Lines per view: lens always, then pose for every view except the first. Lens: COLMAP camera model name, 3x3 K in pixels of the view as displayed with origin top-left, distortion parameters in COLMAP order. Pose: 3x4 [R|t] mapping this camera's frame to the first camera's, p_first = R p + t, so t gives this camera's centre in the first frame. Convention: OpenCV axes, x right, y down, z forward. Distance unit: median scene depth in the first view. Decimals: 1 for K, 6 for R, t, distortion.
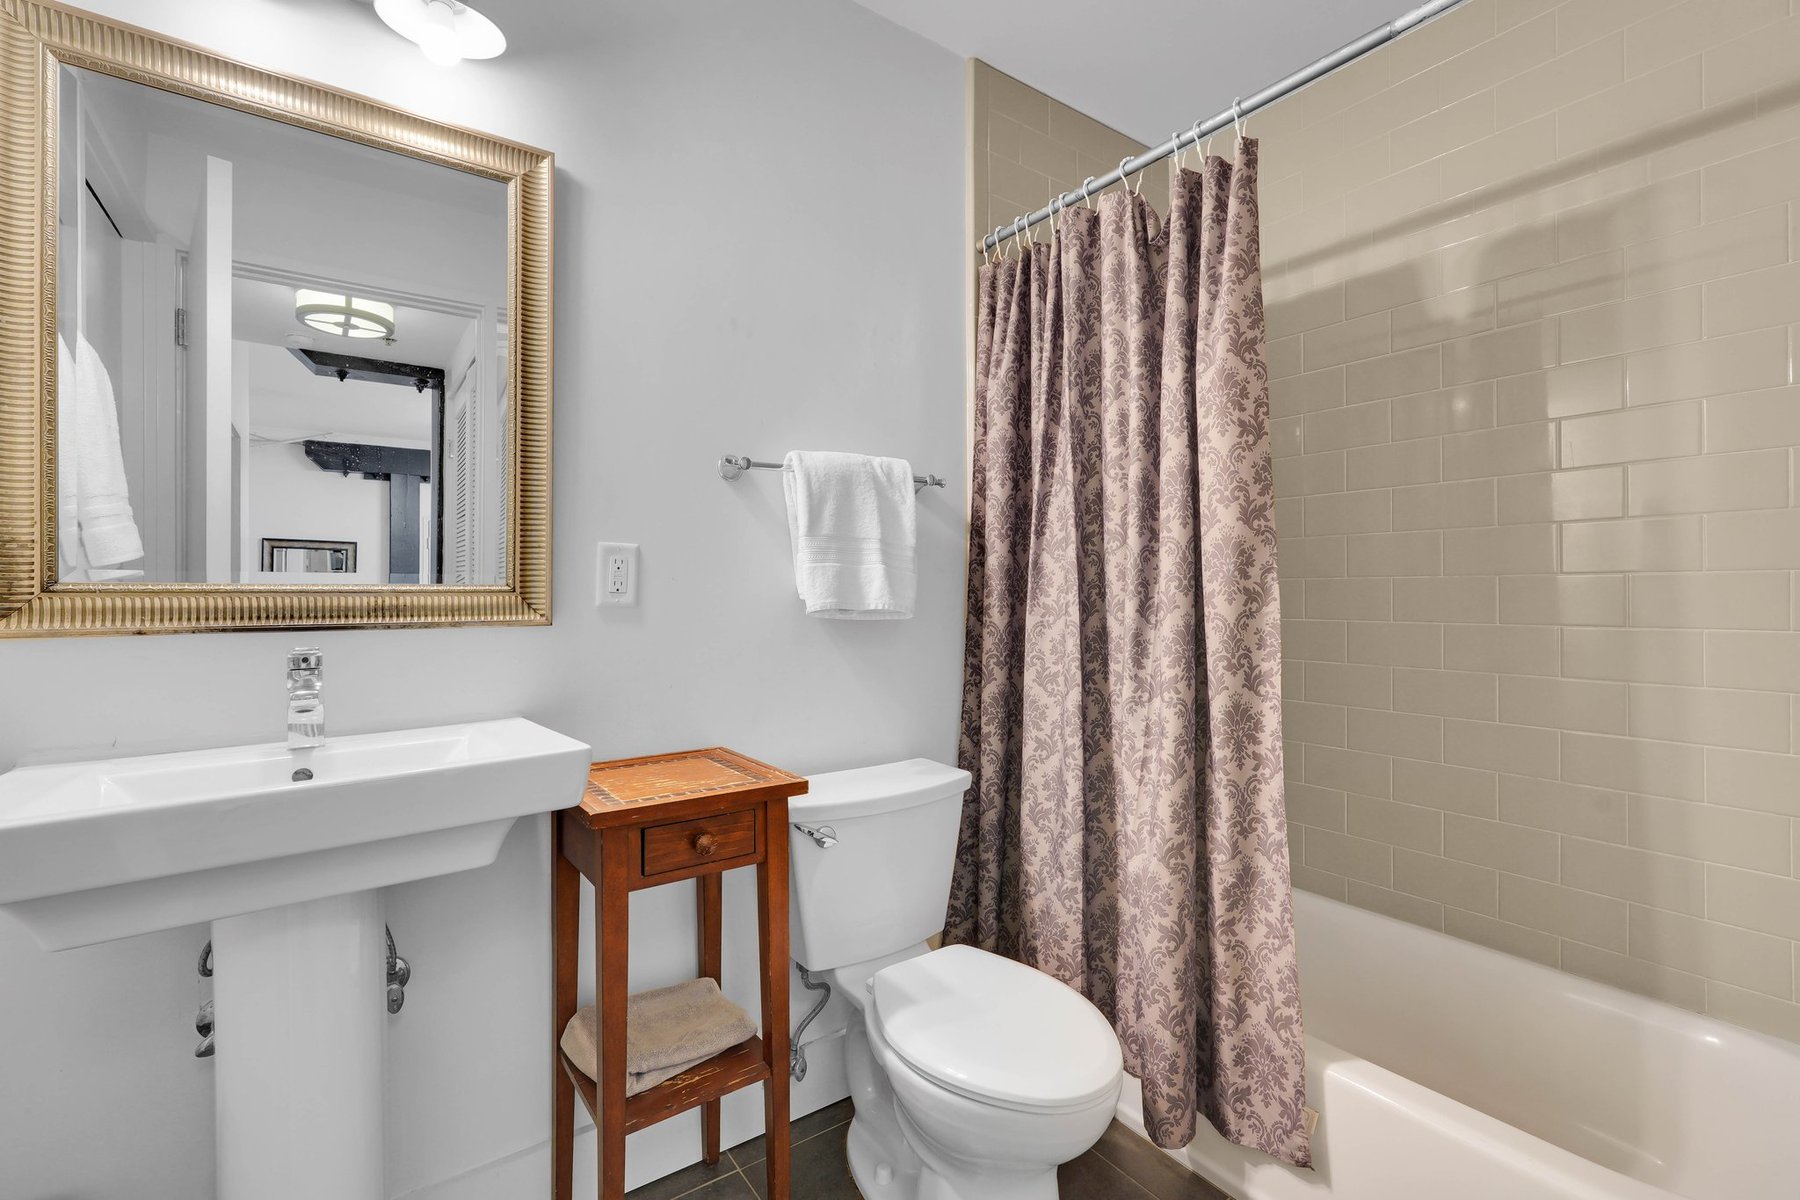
lens RADIAL K [[823.9, 0, 903.1], [0, 823.9, 588.5], [0, 0, 1]] dist [0.007364, 0.000138]
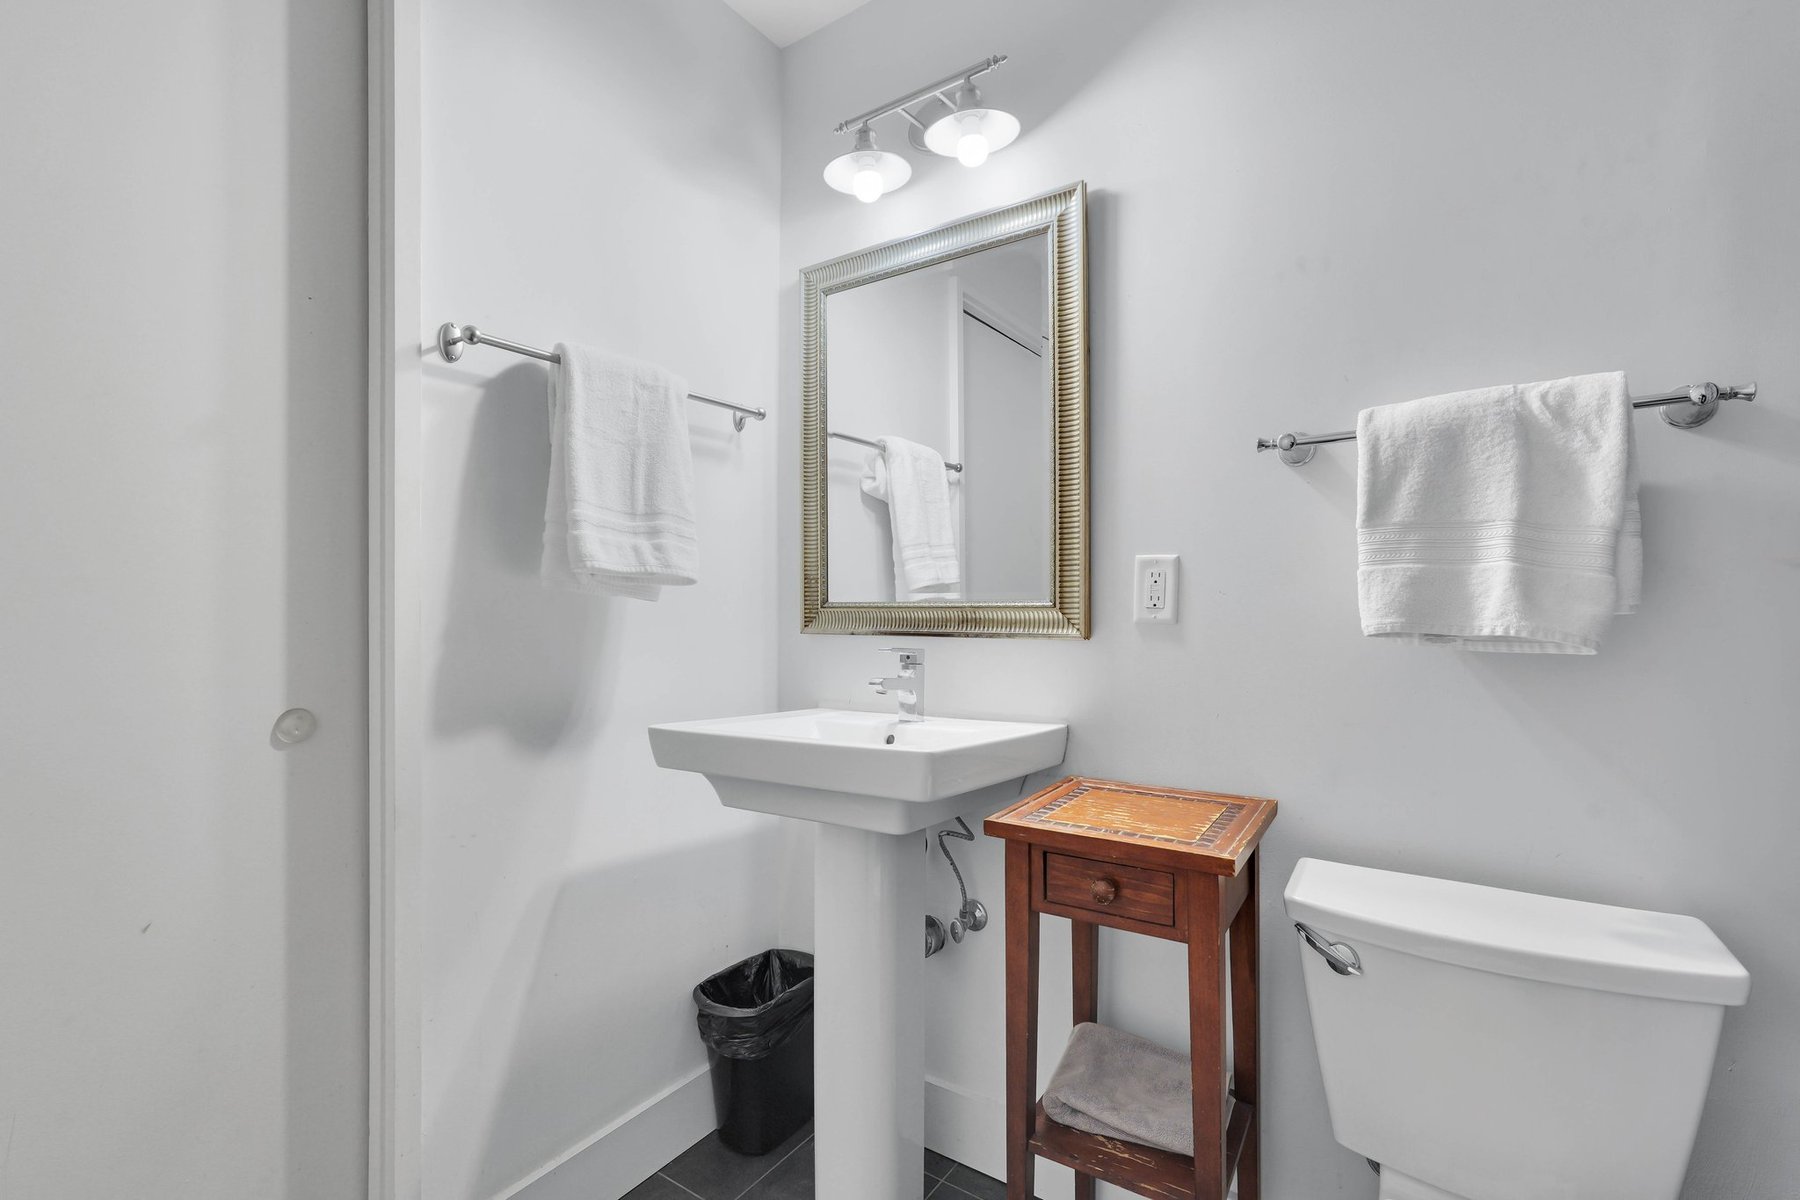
lens RADIAL K [[823.9, 0, 893.0], [0, 823.9, 597.7], [0, 0, 1]] dist [0.007364, 0.000138]
pose [[0.332682, -0.010933, -0.942976, 0.434793], [0.004306, 0.999940, -0.010074, 0.001540], [0.943029, -0.000709, 0.332709, 0.408716]]
